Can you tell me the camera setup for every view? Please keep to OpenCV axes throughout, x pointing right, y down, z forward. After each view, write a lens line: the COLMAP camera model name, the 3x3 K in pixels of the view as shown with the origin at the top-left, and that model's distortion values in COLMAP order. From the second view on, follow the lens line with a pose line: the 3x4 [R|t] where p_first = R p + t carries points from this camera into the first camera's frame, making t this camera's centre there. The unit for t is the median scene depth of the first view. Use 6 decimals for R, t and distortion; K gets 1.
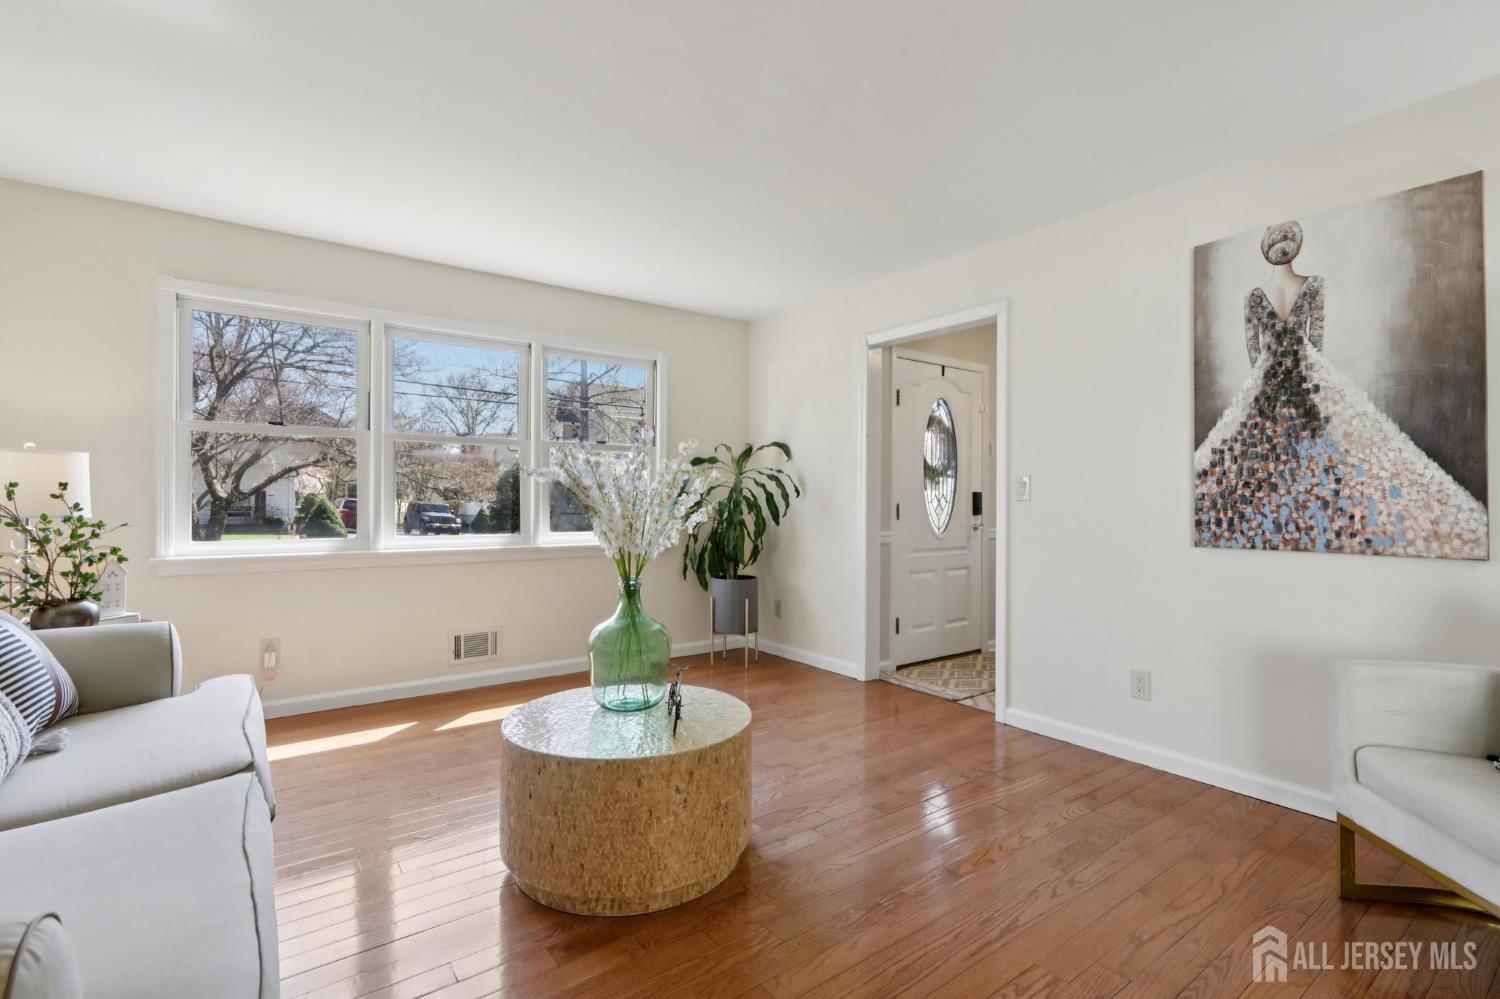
lens RADIAL K [[689.2, 0, 745.3], [0, 689.2, 499.2], [0, 0, 1]] dist [-0.002201, 0.002769]
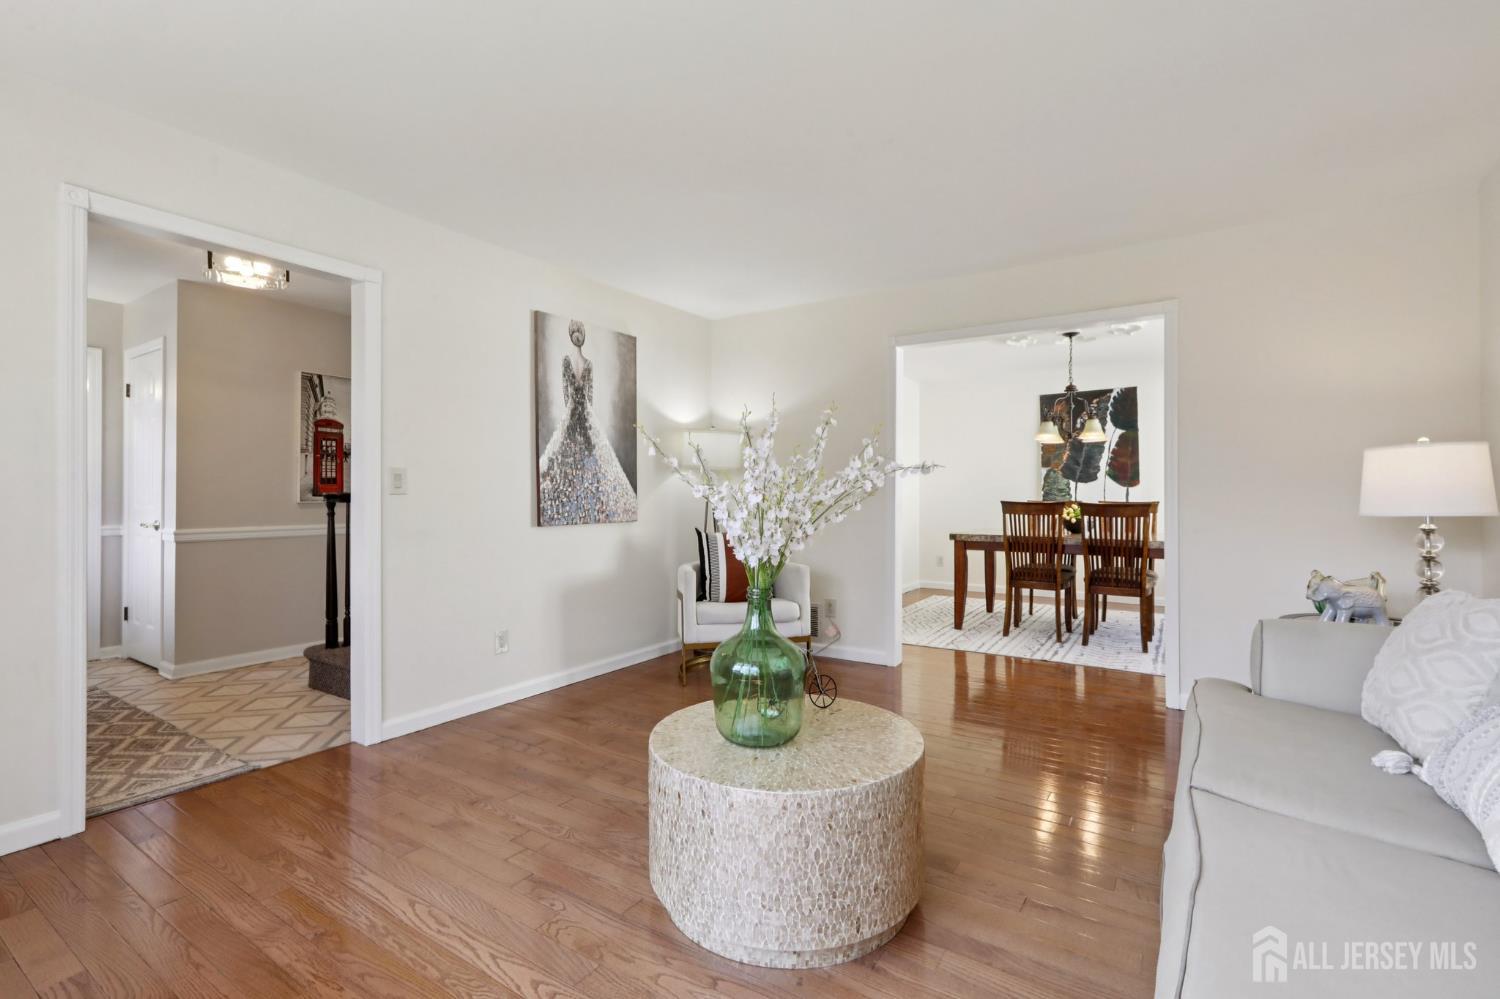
lens RADIAL K [[689.2, 0, 742.2], [0, 689.2, 490.3], [0, 0, 1]] dist [-0.002201, 0.002769]
pose [[-0.334131, 0.000448, 0.942526, -0.863542], [0.000838, 1.000000, -0.000179, -0.004295], [-0.942526, 0.000730, -0.334132, 1.168641]]
